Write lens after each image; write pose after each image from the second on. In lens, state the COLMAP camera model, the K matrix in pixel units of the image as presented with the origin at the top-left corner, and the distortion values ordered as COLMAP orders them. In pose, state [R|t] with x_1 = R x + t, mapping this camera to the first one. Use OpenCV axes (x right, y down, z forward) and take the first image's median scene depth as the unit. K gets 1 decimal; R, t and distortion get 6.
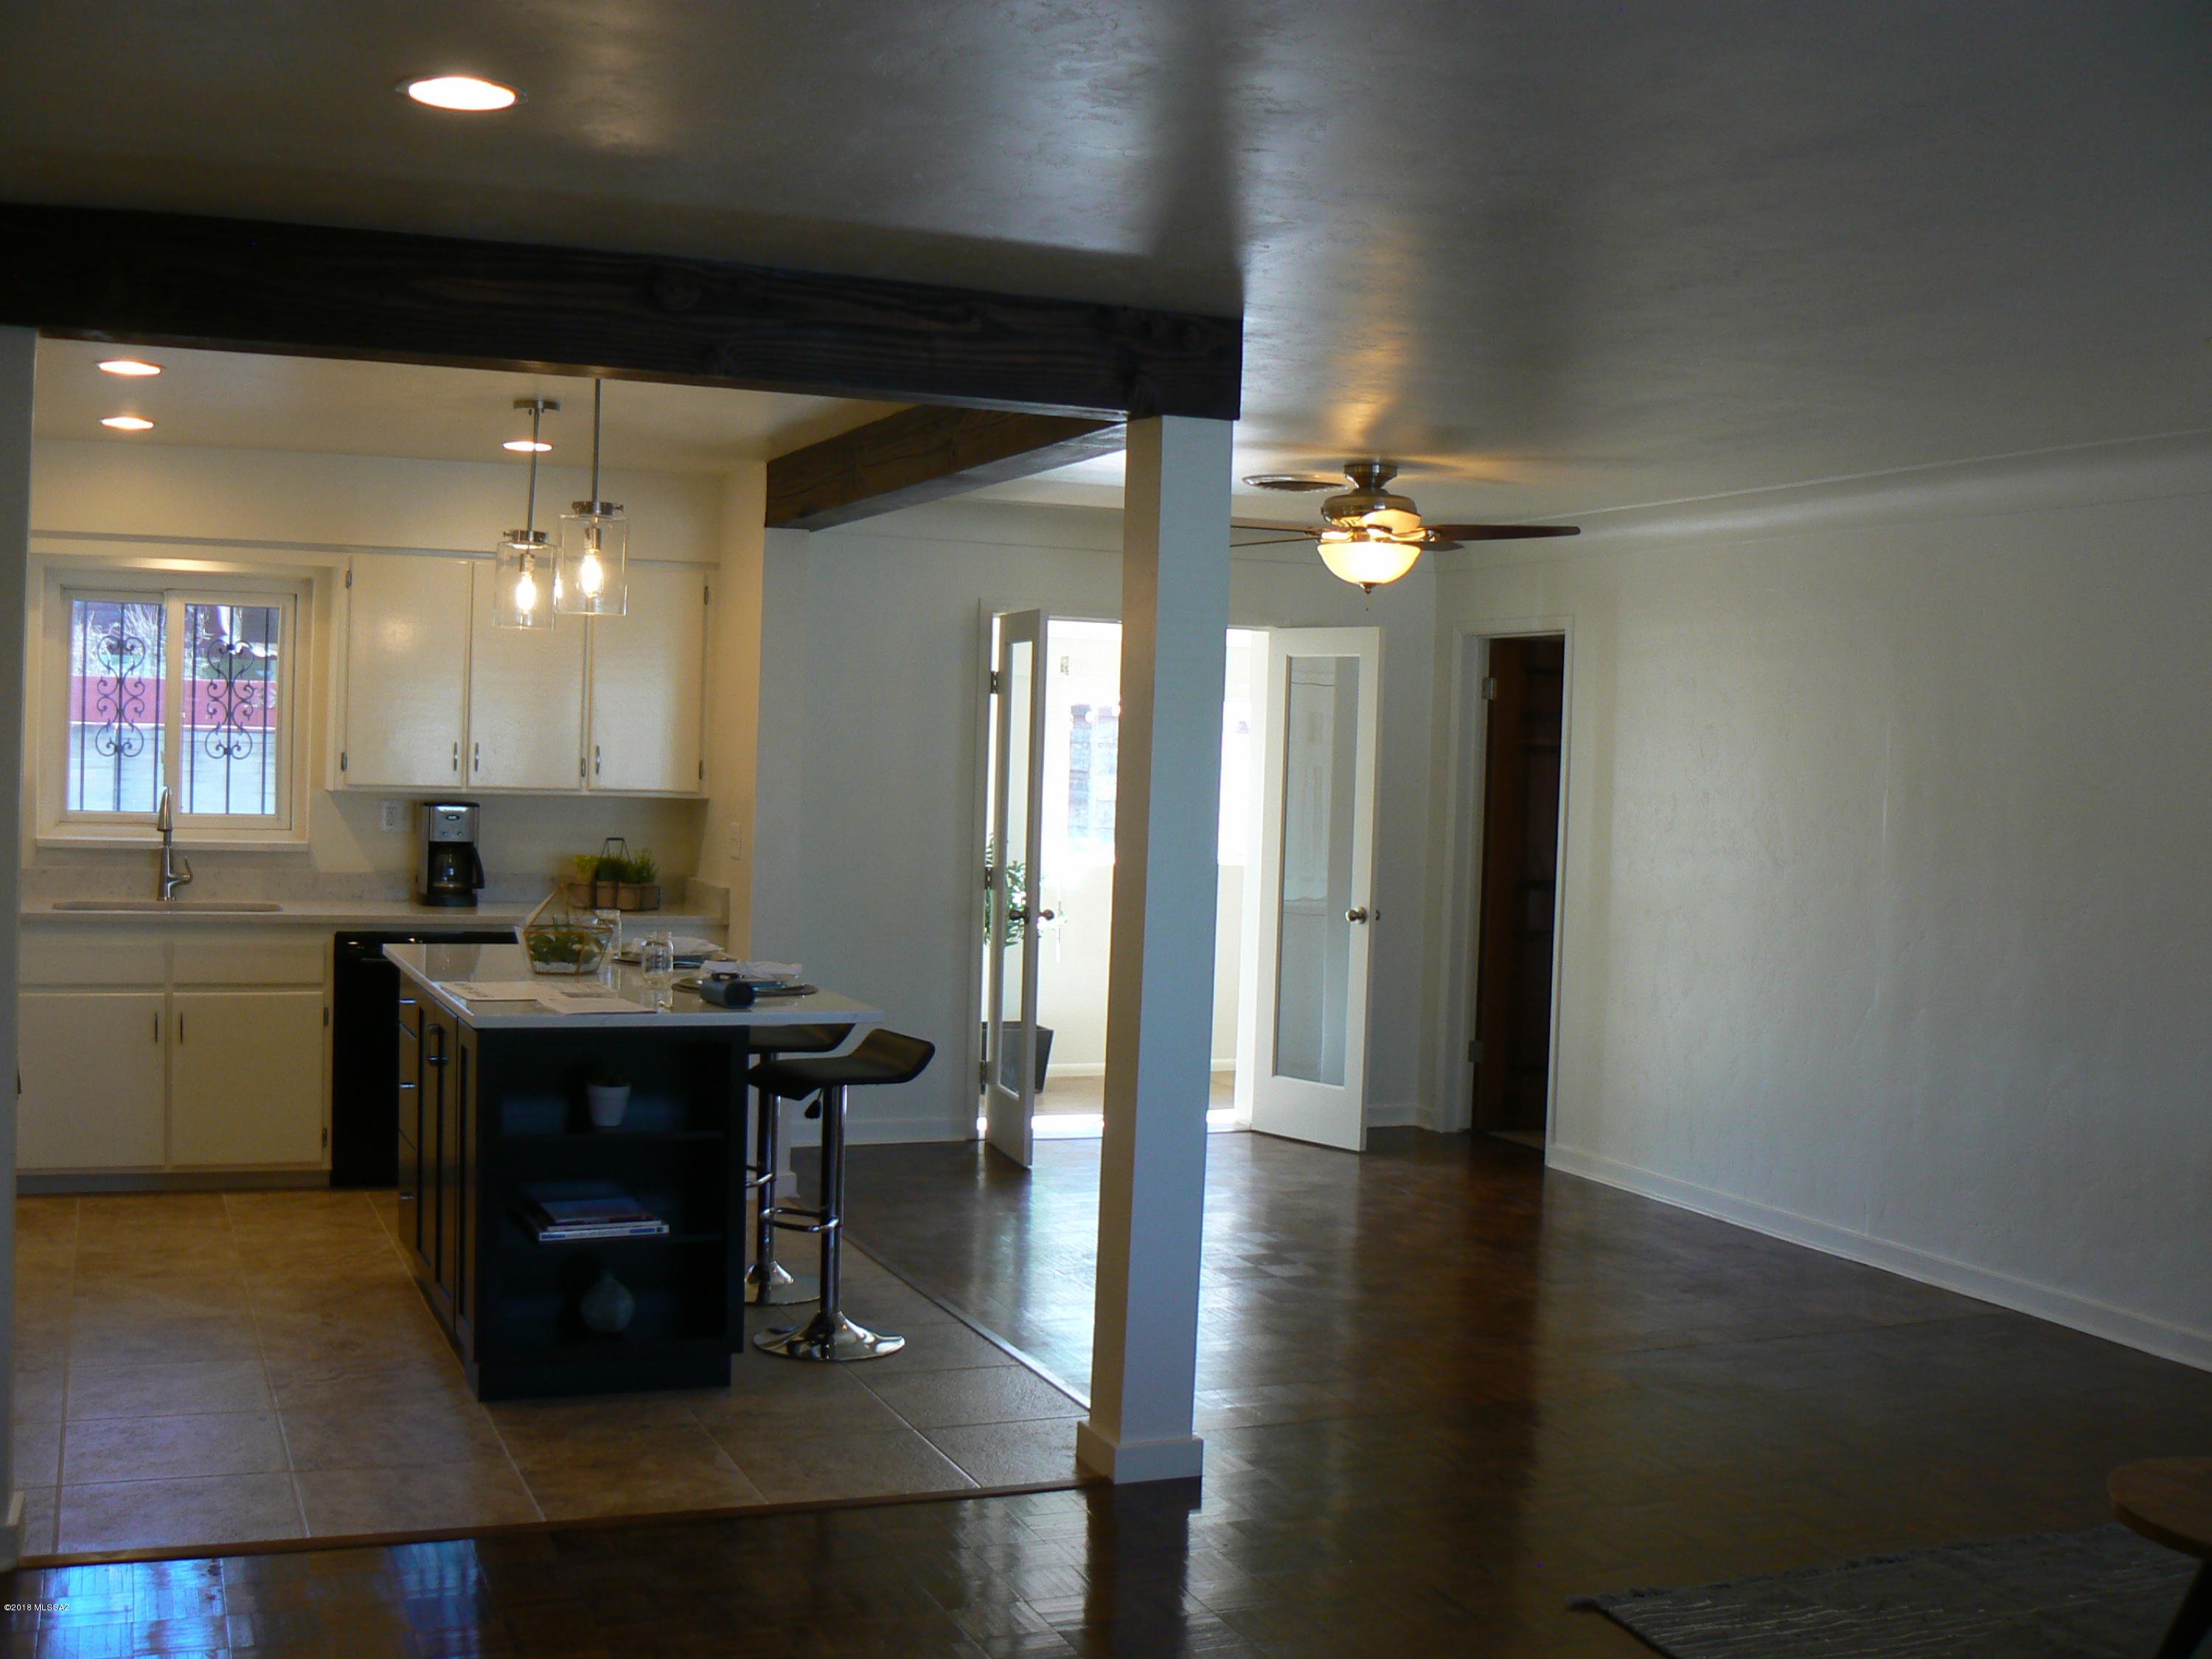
lens RADIAL K [[2345.4, 0, 1106.0], [0, 2345.4, 829.5], [0, 0, 1]] dist [-0.158153, -0.006651]
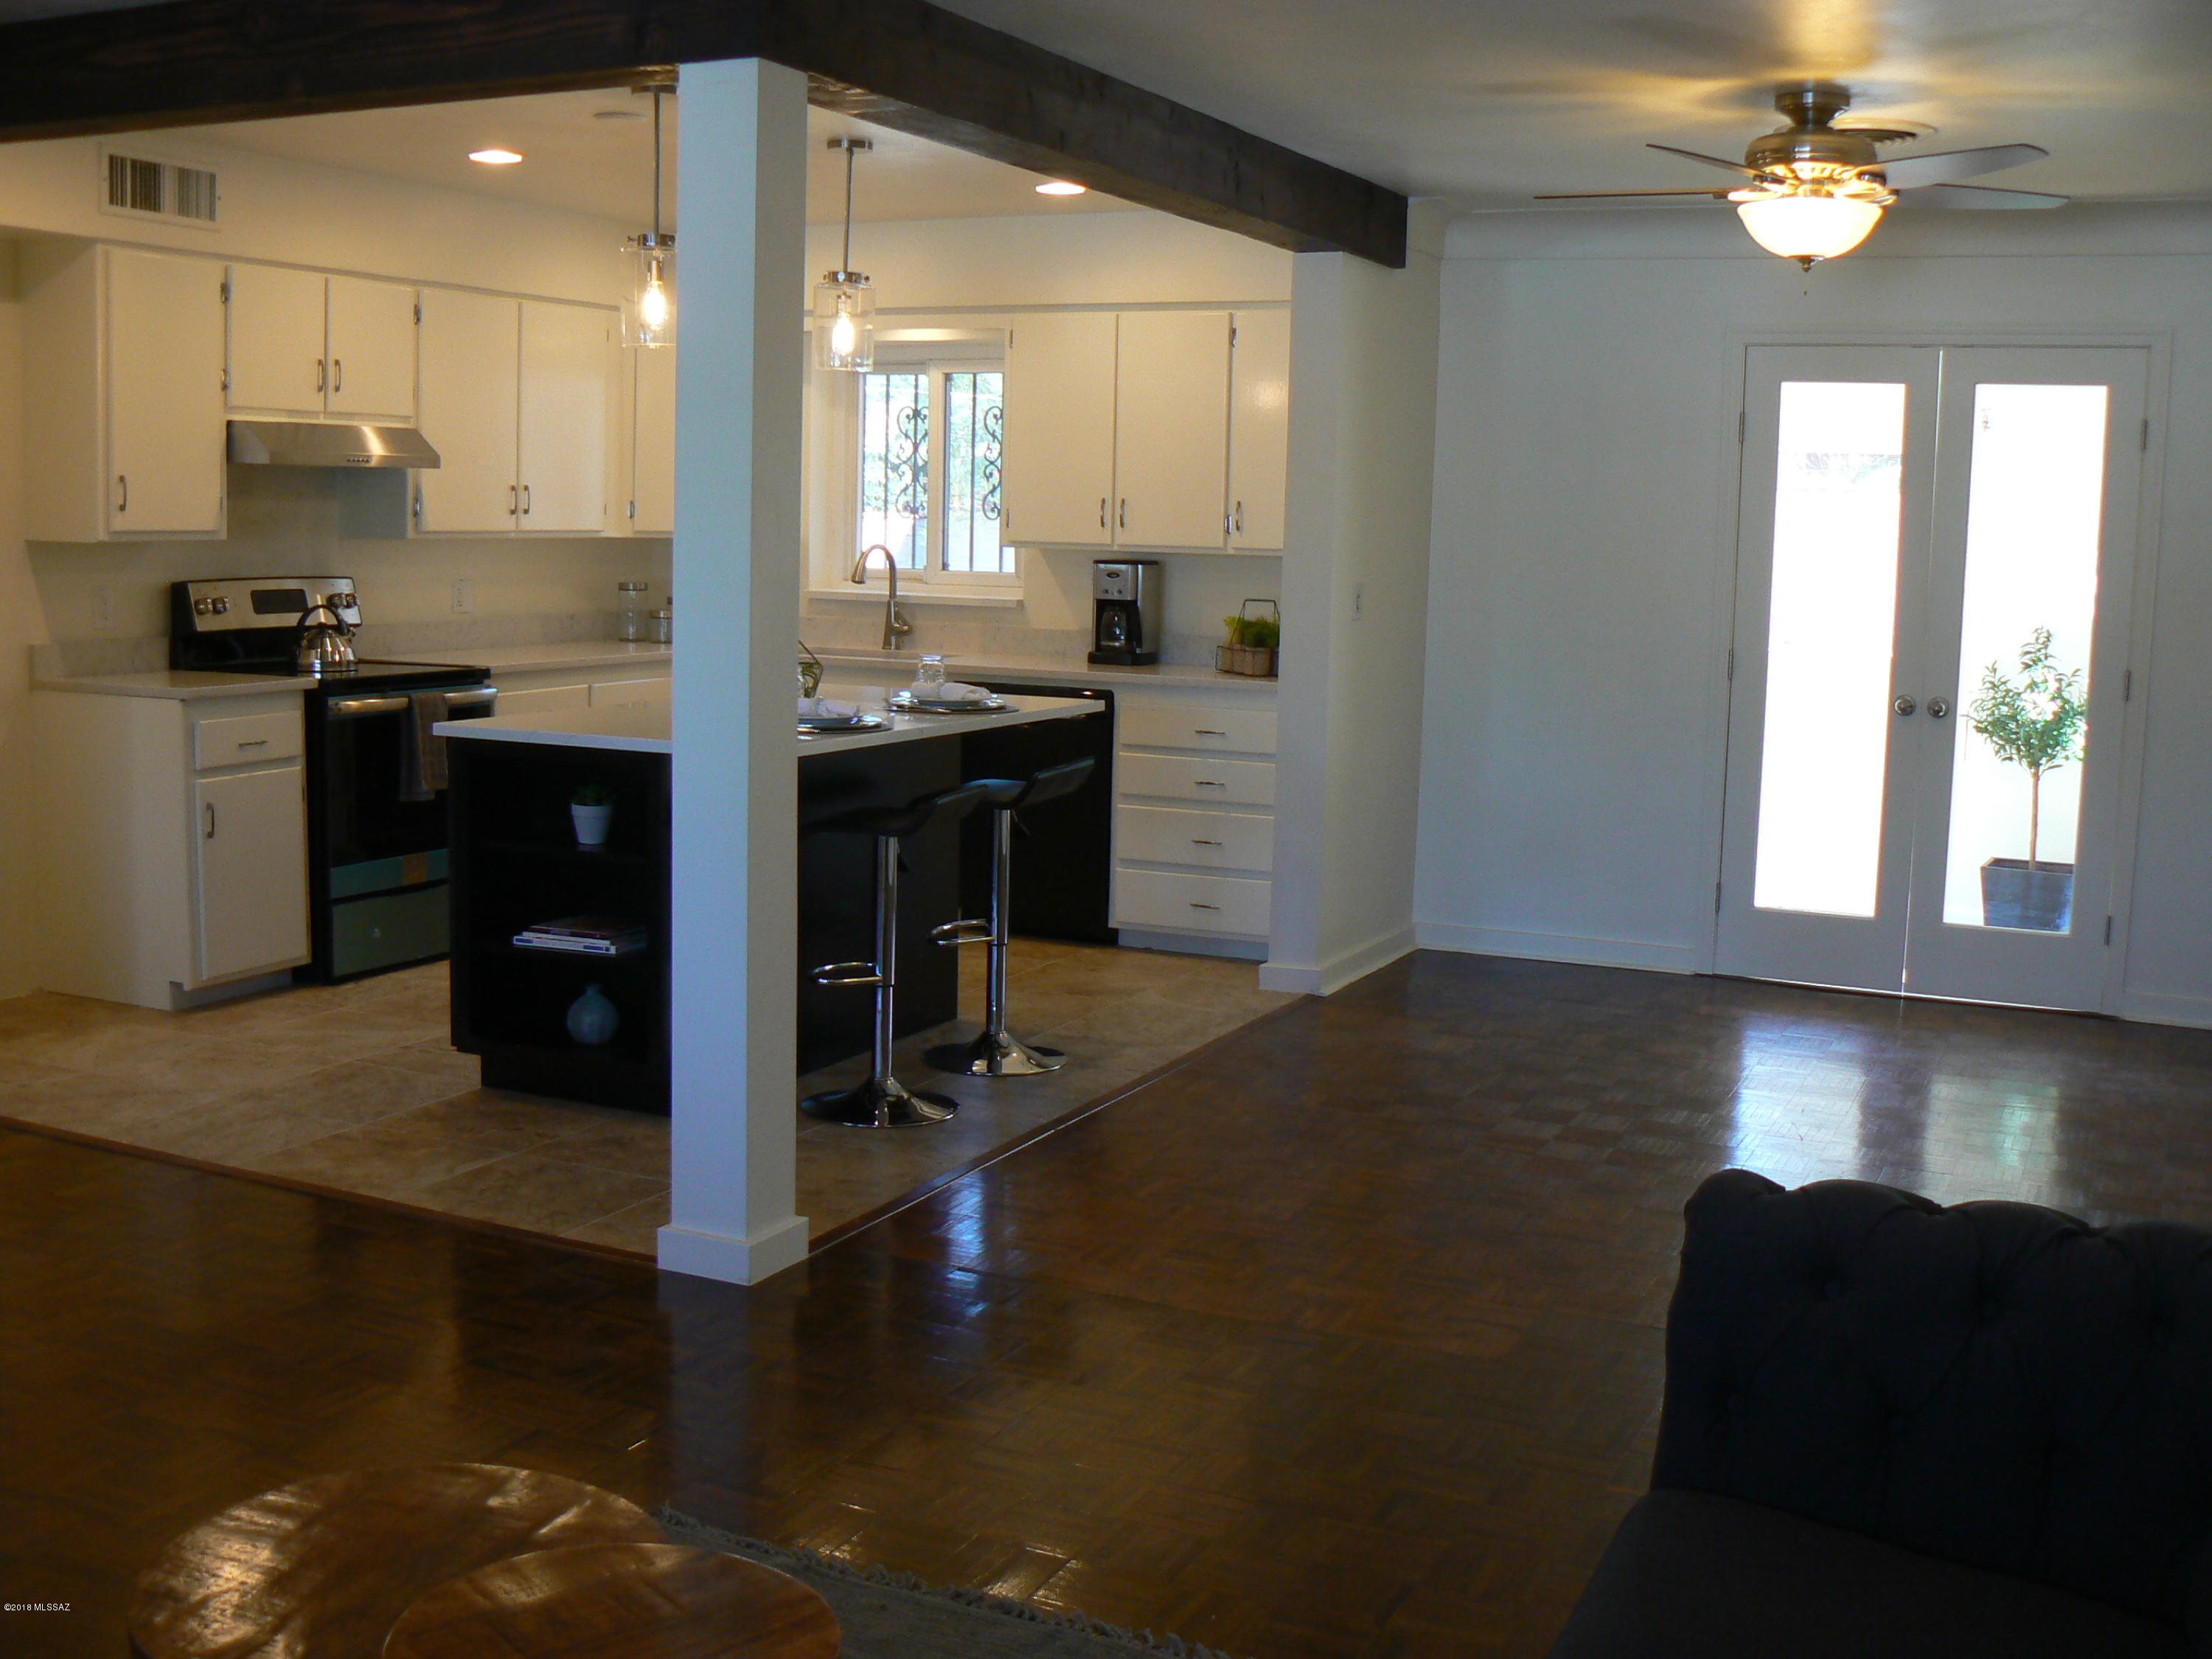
lens RADIAL K [[2375.9, 0, 1106.0], [0, 2375.9, 829.5], [0, 0, 1]] dist [-0.129847, -0.011668]
pose [[0.662805, 0.086004, -0.743837, 0.522109], [-0.032699, 0.995759, 0.085995, 0.017150], [0.748078, -0.032675, 0.662806, 0.347252]]
